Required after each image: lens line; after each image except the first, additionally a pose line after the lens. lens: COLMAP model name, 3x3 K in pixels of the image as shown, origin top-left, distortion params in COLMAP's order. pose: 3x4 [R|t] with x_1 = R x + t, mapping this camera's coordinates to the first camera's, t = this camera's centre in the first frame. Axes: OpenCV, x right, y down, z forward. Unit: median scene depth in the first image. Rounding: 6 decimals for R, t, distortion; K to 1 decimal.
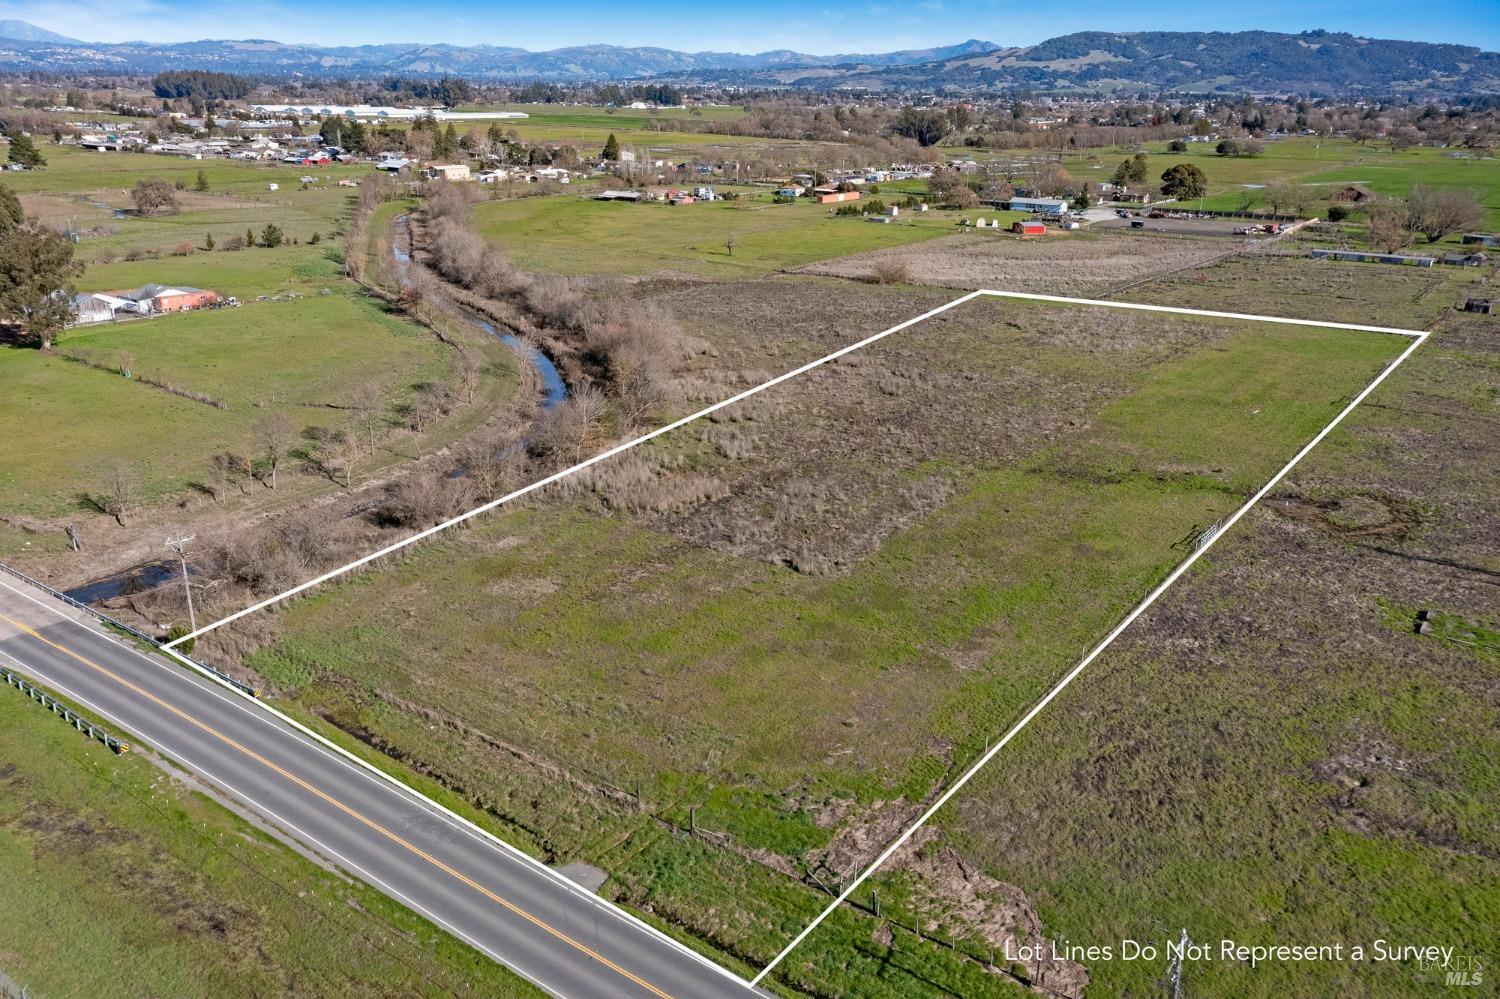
lens RADIAL K [[1173.4, 0, 750.0], [0, 1173.4, 499.5], [0, 0, 1]] dist [0.012294, 0.012148]
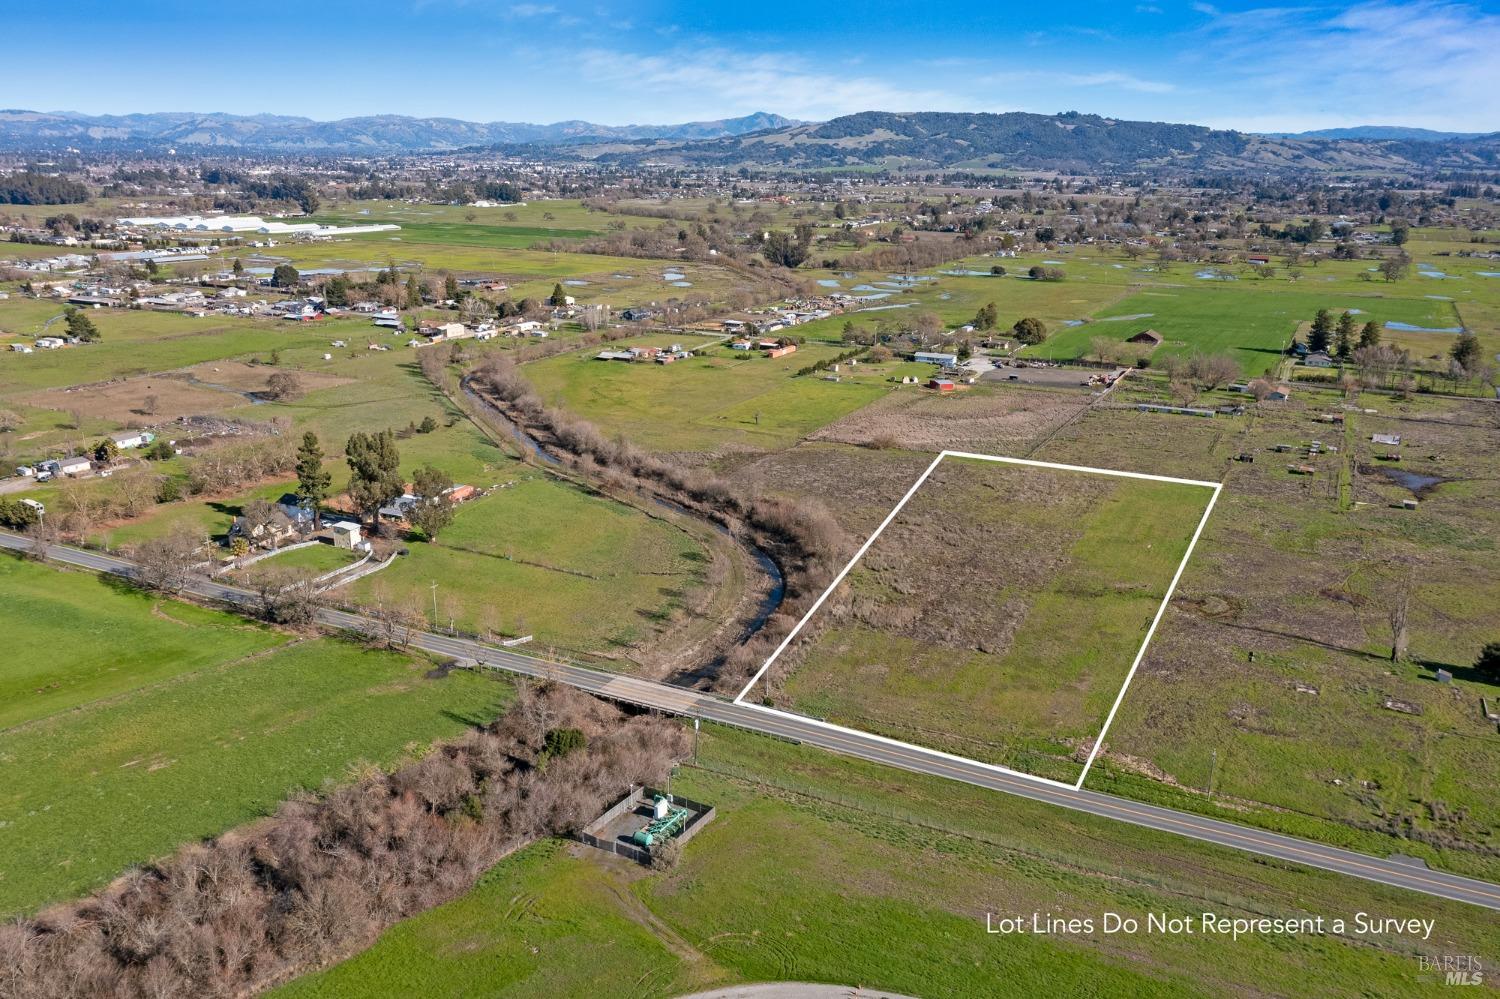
lens RADIAL K [[1173.4, 0, 750.0], [0, 1173.4, 499.5], [0, 0, 1]] dist [0.012294, 0.012148]
pose [[0.985537, -0.050160, 0.161870, -0.044812], [0.058224, 0.997268, -0.045465, -0.009189], [-0.159147, 0.054232, 0.985764, -0.067492]]
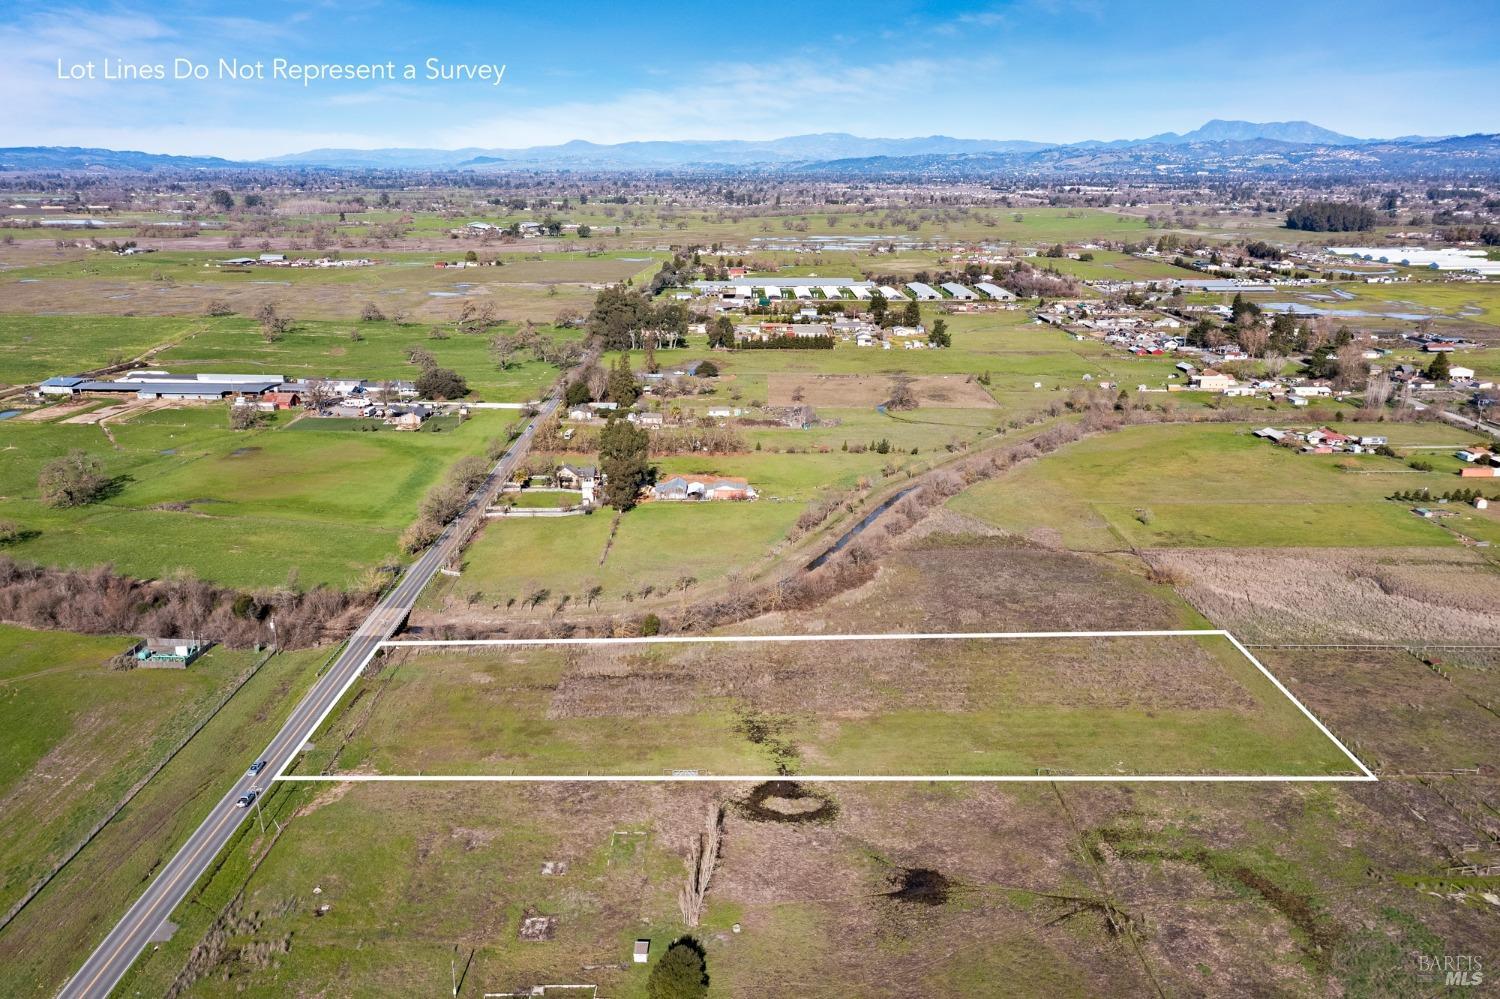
lens RADIAL K [[1173.4, 0, 750.0], [0, 1173.4, 499.5], [0, 0, 1]] dist [0.012294, 0.012148]
pose [[0.580915, 0.205391, -0.787624, 0.120861], [-0.259313, 0.963921, 0.060107, -0.034832], [0.771553, 0.169324, 0.613217, -0.009949]]
